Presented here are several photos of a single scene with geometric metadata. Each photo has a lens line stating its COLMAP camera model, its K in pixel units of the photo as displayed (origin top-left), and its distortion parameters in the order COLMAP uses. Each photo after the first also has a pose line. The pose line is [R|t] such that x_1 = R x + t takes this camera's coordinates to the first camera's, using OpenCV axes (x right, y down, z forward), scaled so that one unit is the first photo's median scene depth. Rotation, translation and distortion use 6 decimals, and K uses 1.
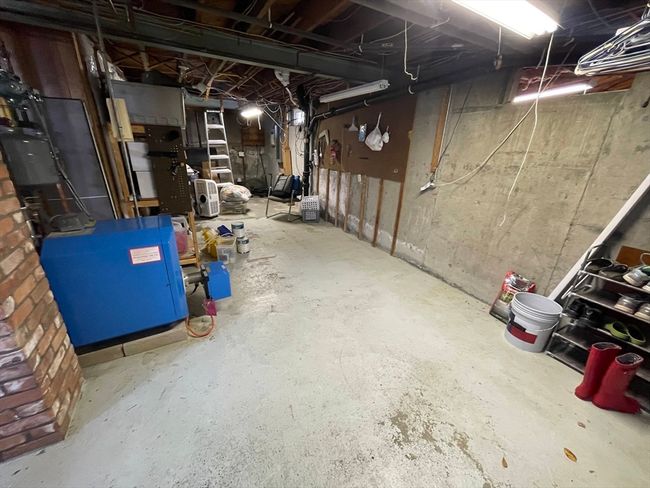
lens RADIAL K [[260.0, 0, 323.6], [0, 260.0, 242.9], [0, 0, 1]] dist [-0.001647, 0.002026]
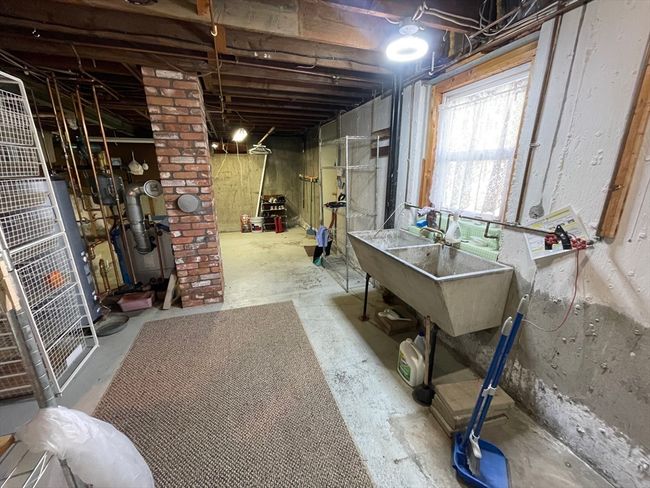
lens RADIAL K [[260.0, 0, 324.6], [0, 260.0, 243.2], [0, 0, 1]] dist [-0.001647, 0.002026]
pose [[0.173941, -0.295934, 0.939238, -2.094093], [0.357611, 0.907647, 0.219753, 0.112445], [-0.917528, 0.297658, 0.263707, -0.503742]]
